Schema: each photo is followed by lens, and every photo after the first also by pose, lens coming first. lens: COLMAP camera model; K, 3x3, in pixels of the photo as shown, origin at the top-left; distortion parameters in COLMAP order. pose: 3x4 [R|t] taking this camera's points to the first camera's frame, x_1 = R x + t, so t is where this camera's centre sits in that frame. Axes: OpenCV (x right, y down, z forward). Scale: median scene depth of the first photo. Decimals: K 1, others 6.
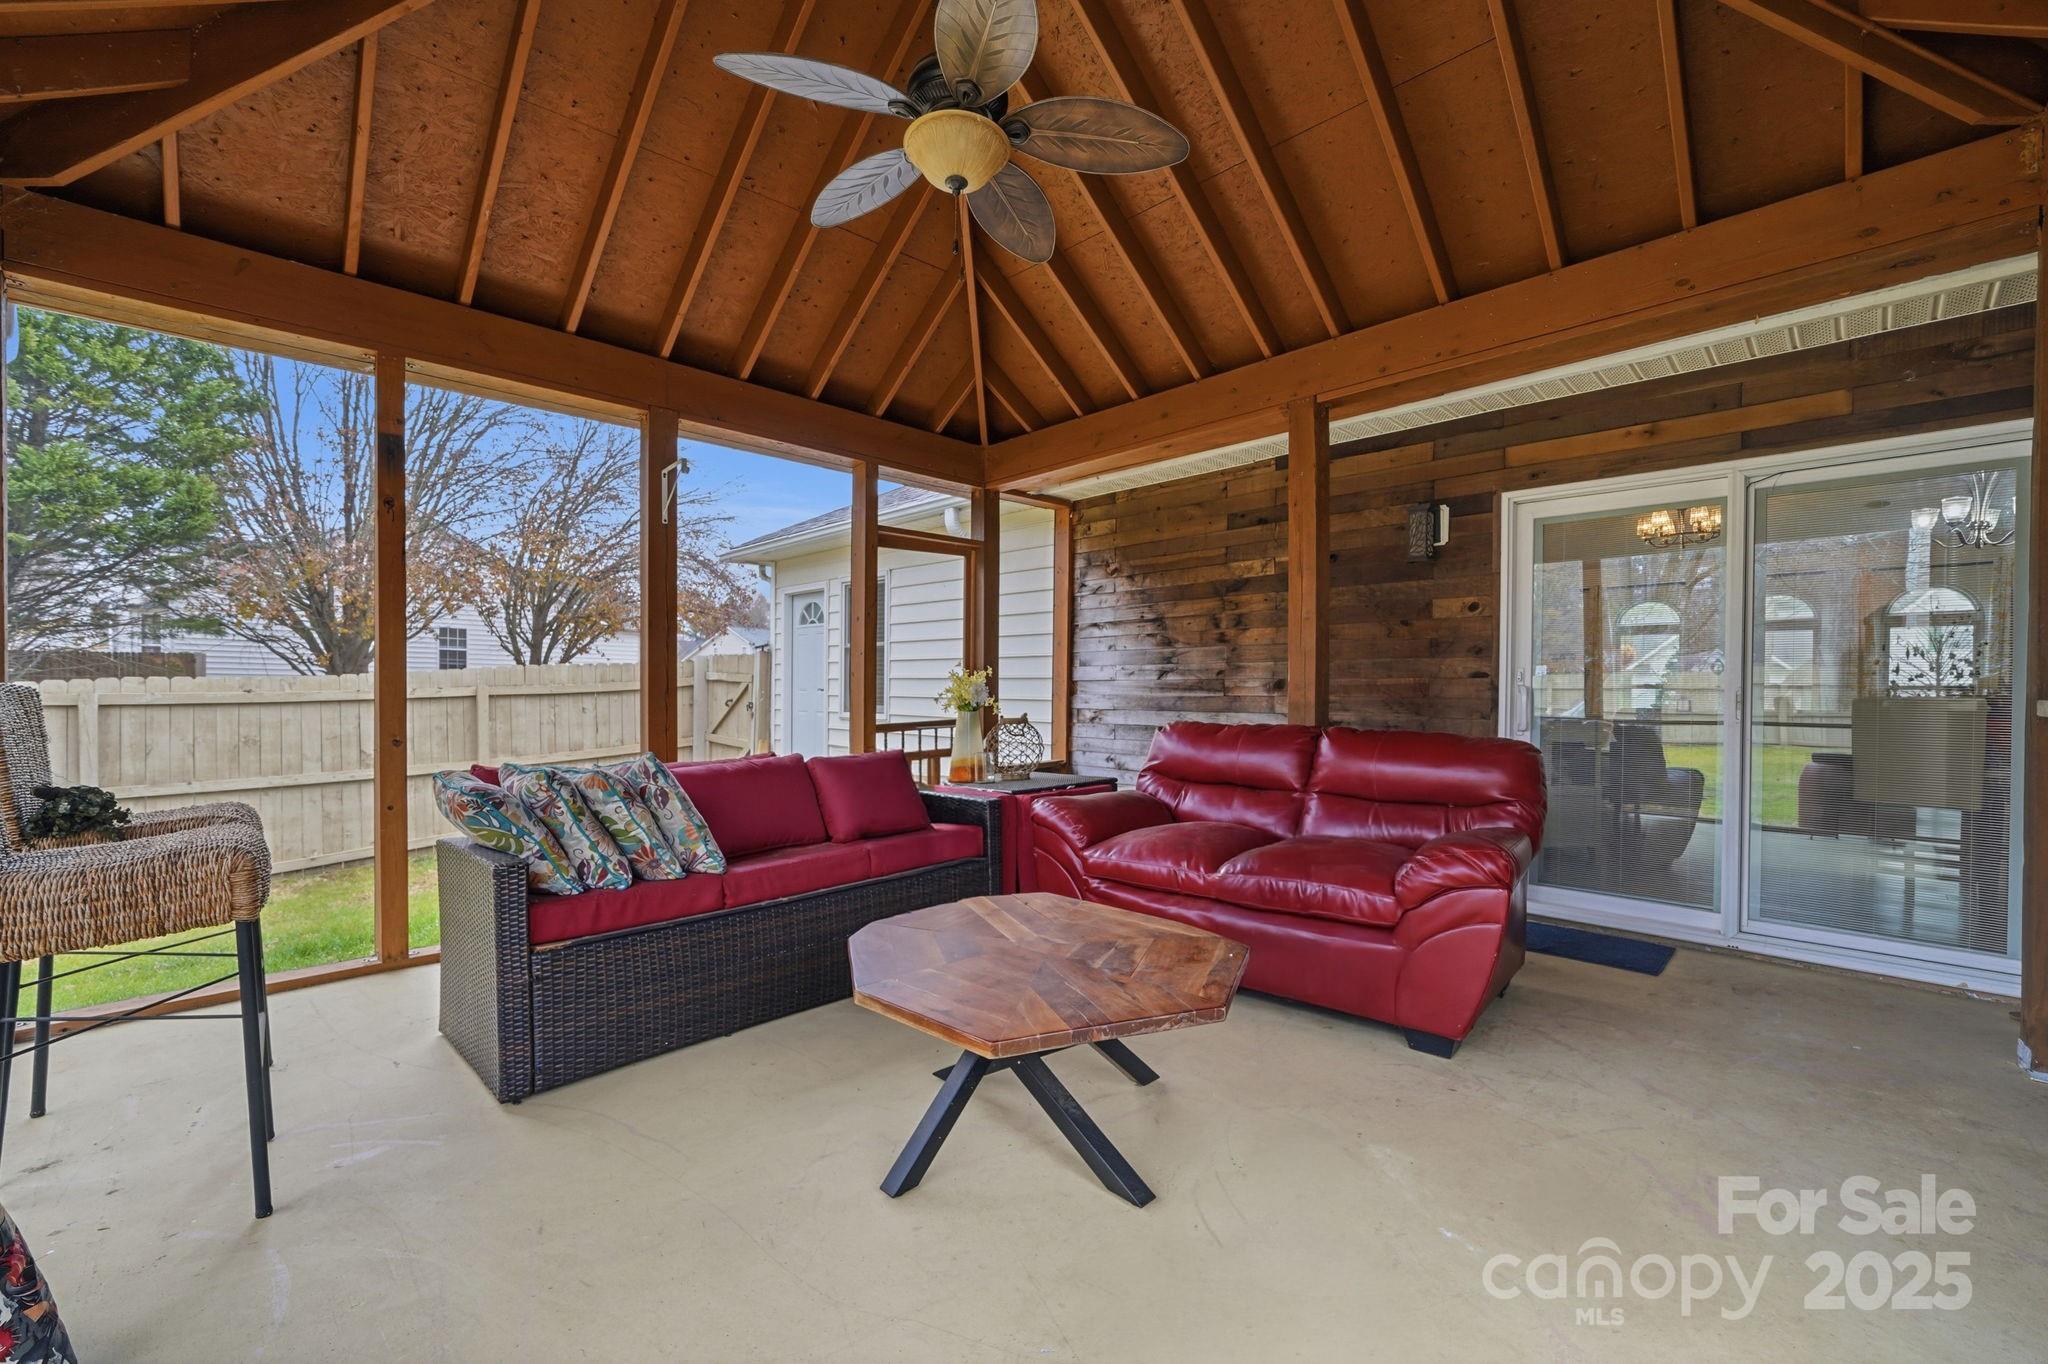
lens RADIAL K [[826.8, 0, 1023.4], [0, 826.8, 688.4], [0, 0, 1]] dist [0.000929, 0.000255]
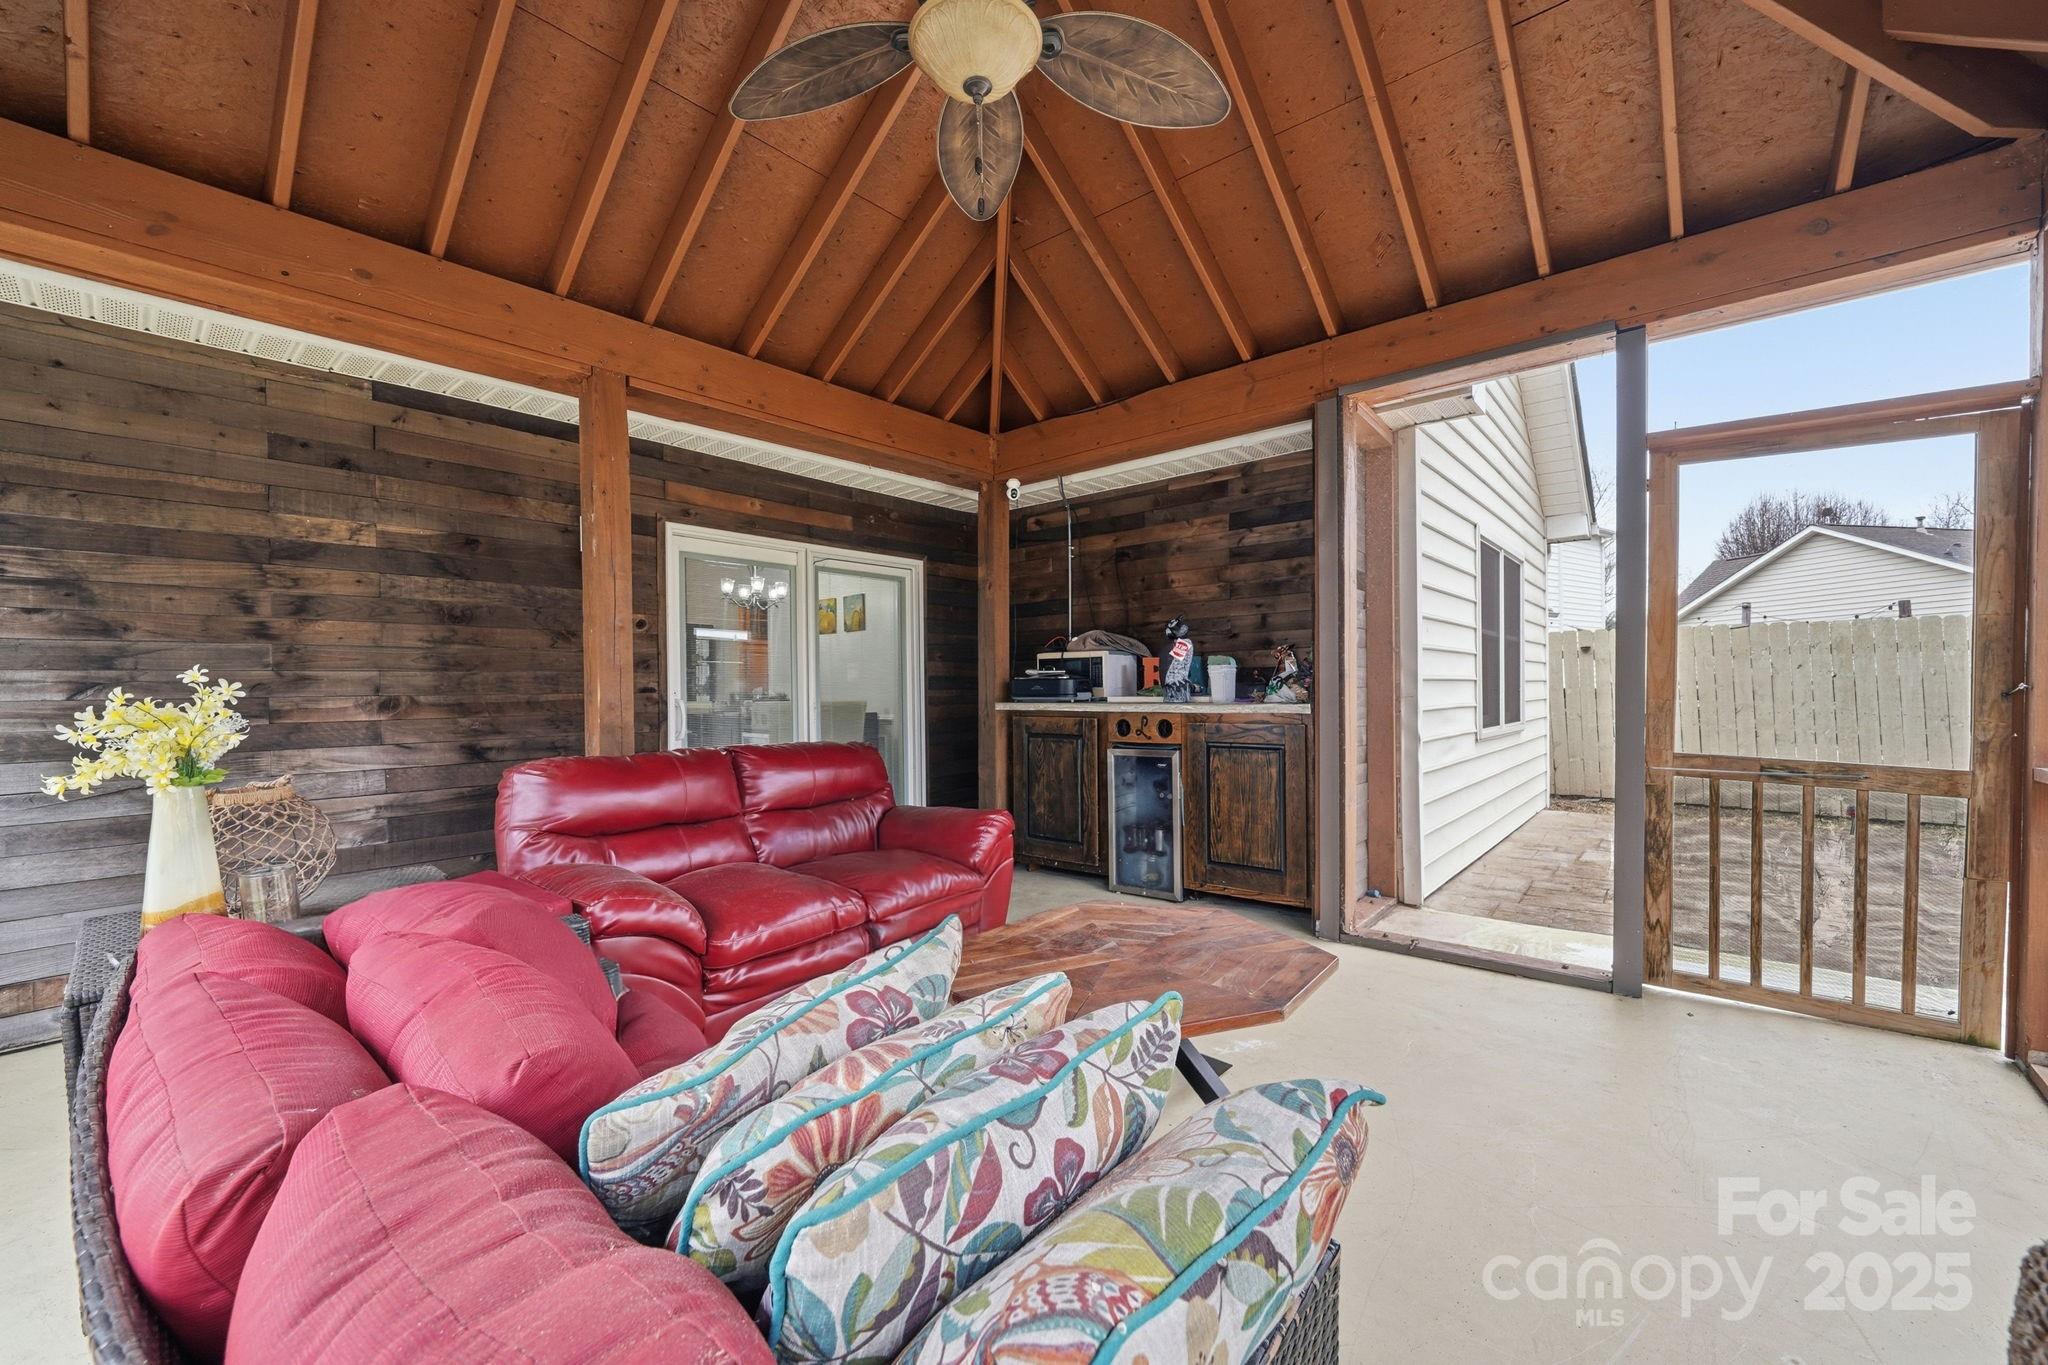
lens RADIAL K [[826.8, 0, 1023.4], [0, 826.8, 688.9], [0, 0, 1]] dist [0.000929, 0.000255]
pose [[-0.072067, -0.007098, 0.997375, -0.432774], [0.010117, 0.999918, 0.007847, -0.017341], [-0.997348, 0.010656, -0.071989, 0.497609]]
